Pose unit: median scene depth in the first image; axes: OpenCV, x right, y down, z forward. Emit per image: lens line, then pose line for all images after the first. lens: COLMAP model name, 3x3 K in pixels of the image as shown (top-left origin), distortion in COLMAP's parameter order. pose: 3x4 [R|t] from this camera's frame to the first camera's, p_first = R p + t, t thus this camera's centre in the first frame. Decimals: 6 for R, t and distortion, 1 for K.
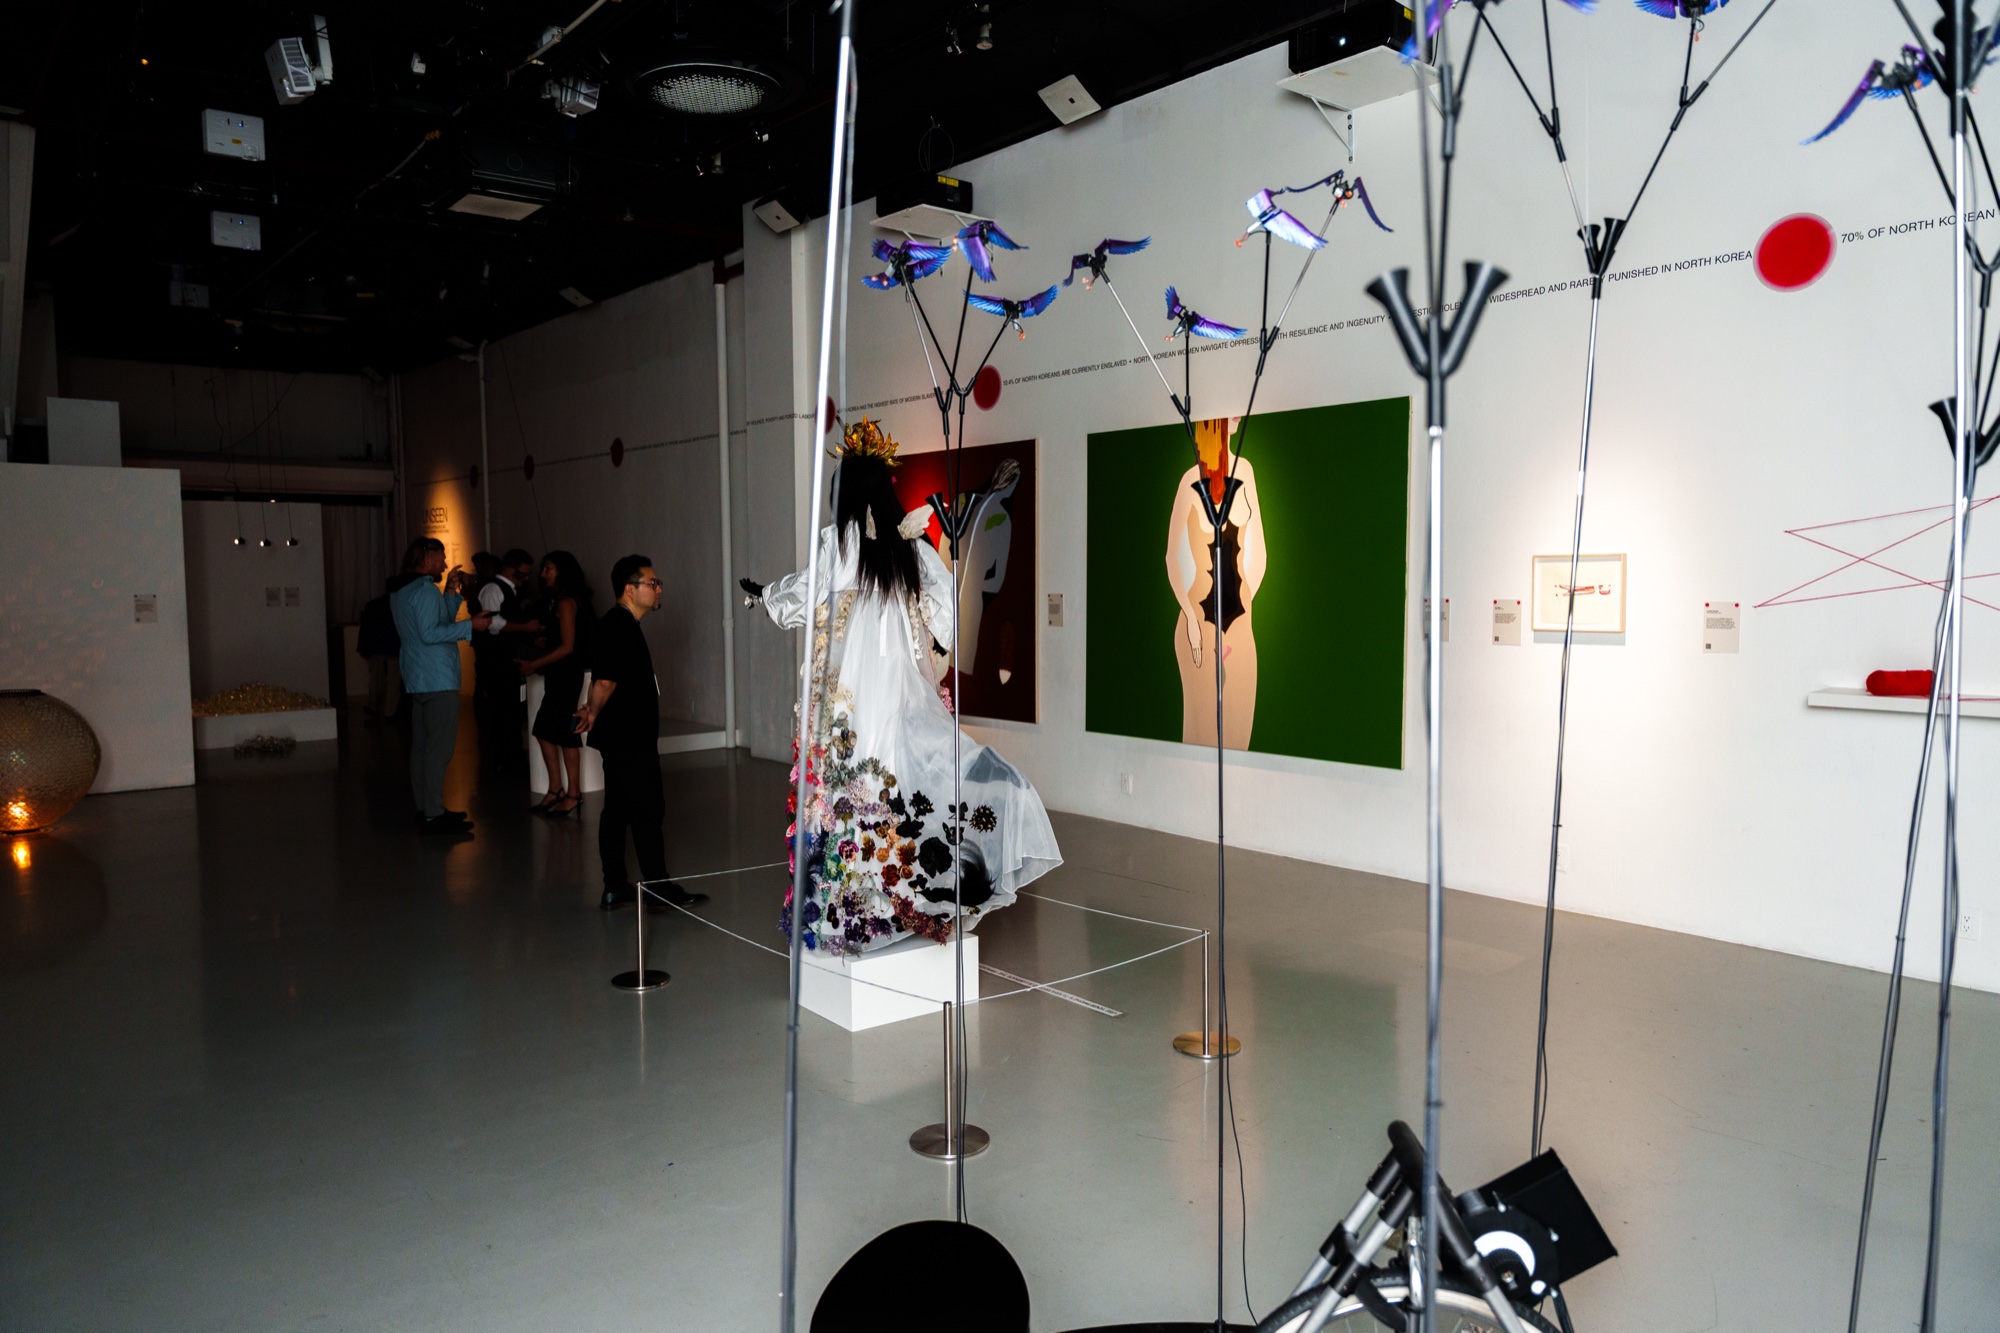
lens RADIAL K [[1340.1, 0, 1006.3], [0, 1340.1, 666.6], [0, 0, 1]] dist [-0.007256, -0.007069]
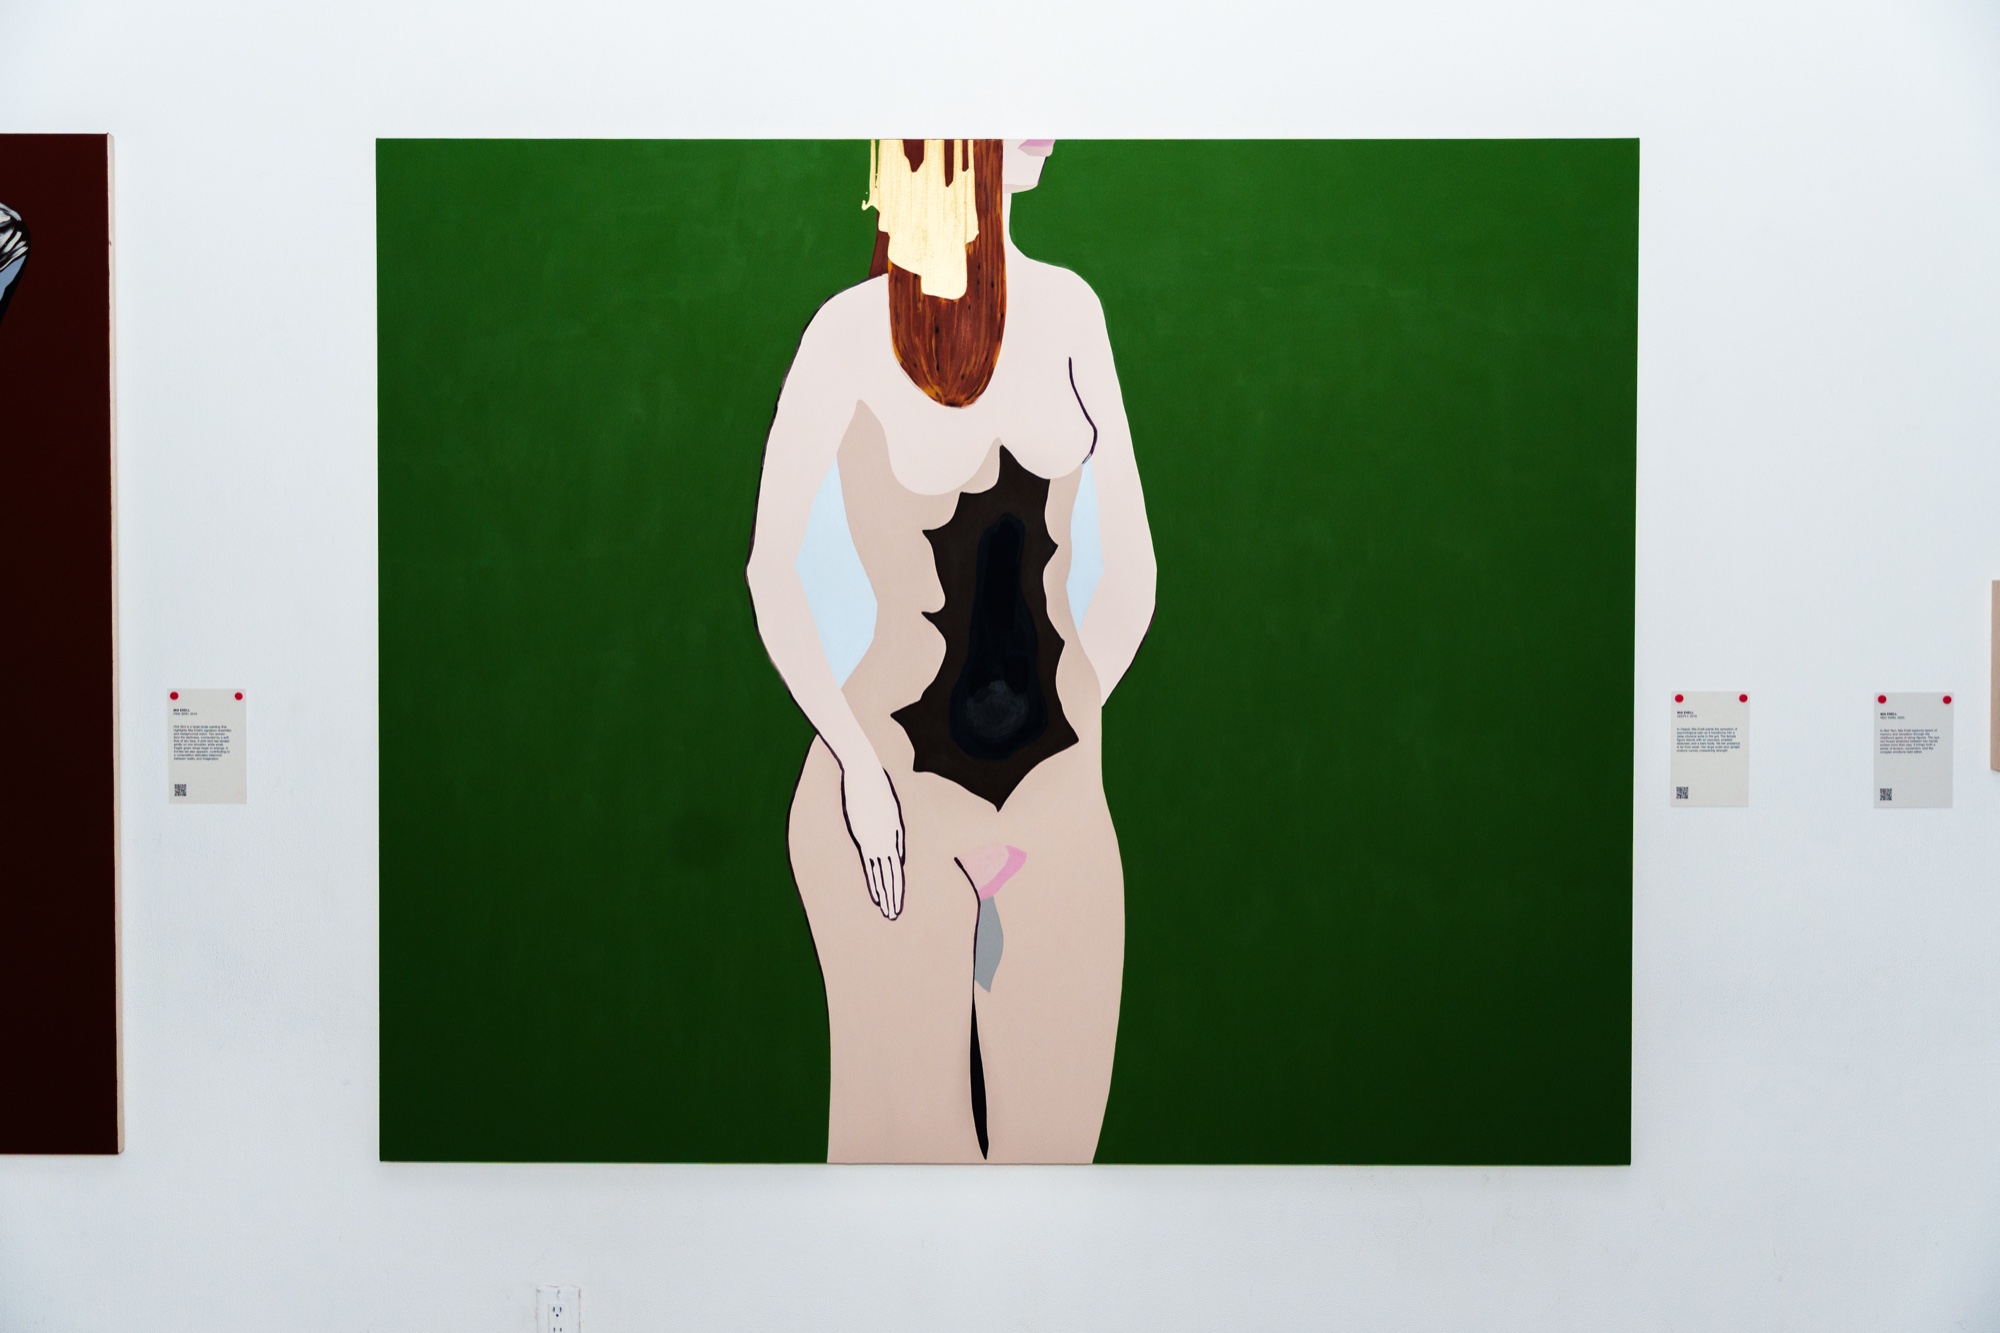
lens RADIAL K [[2043.7, 0, 986.9], [0, 2043.7, 706.8], [0, 0, 1]] dist [0.012165, 0.000000]
pose [[0.658150, -0.019145, 0.752643, -0.210758], [0.046955, 0.998774, -0.015654, -0.041937], [-0.751421, 0.045643, 0.658242, 0.686515]]
